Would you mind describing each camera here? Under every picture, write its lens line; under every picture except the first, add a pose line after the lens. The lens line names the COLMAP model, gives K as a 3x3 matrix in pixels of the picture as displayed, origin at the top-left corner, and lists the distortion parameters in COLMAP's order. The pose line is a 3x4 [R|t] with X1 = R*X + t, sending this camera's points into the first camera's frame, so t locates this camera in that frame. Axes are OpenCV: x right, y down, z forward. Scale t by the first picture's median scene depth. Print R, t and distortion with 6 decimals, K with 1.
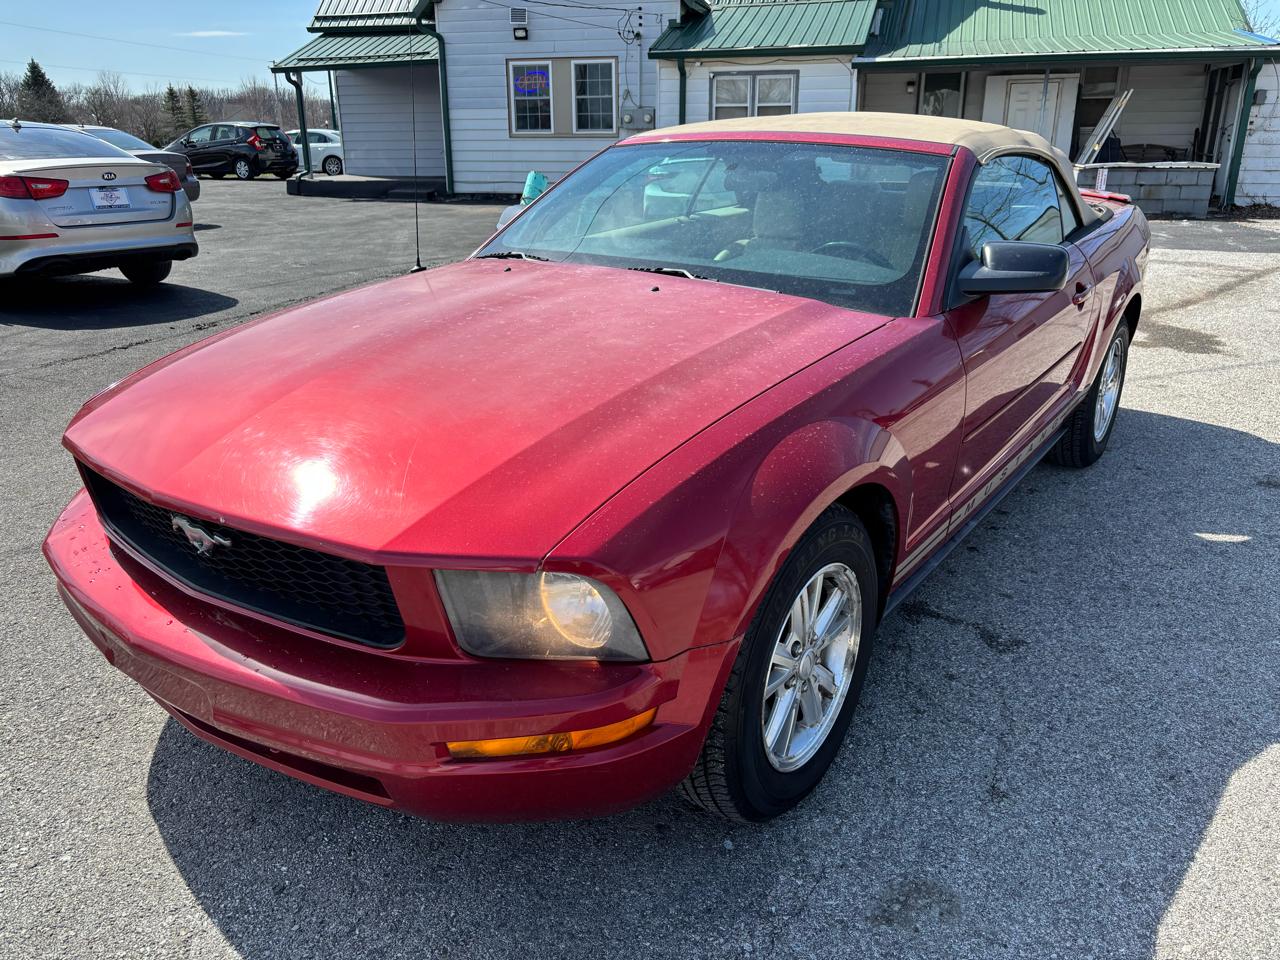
lens RADIAL K [[975.1, 0, 643.1], [0, 975.1, 472.6], [0, 0, 1]] dist [0.054625, -0.063988]
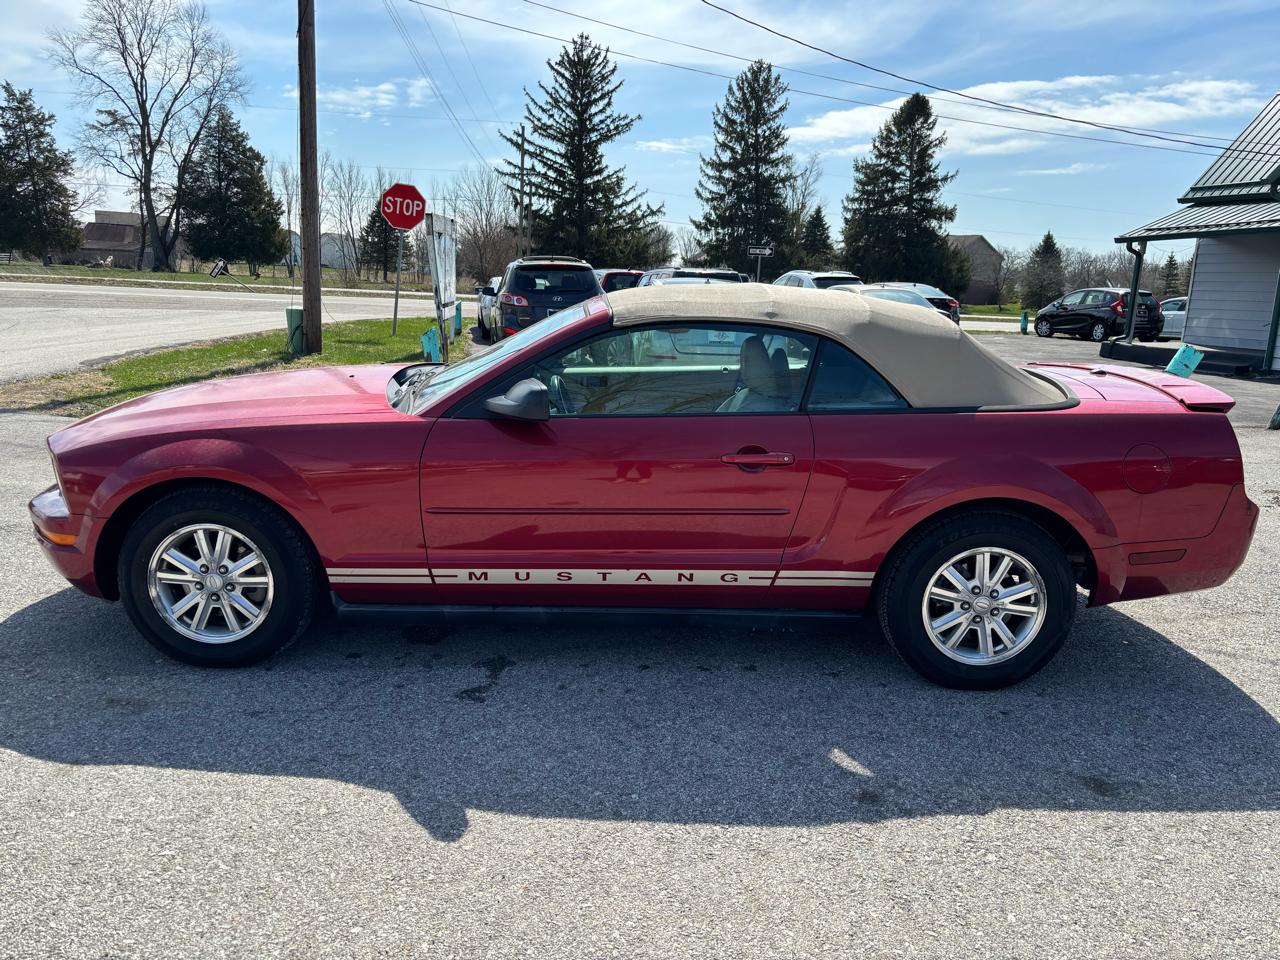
lens RADIAL K [[983.7, 0, 642.1], [0, 983.7, 481.1], [0, 0, 1]] dist [0.038825, -0.034707]
pose [[0.579126, 0.186444, -0.793632, 1.350753], [-0.301667, 0.953406, 0.003847, -0.142404], [0.757370, 0.237185, 0.608386, 0.332545]]
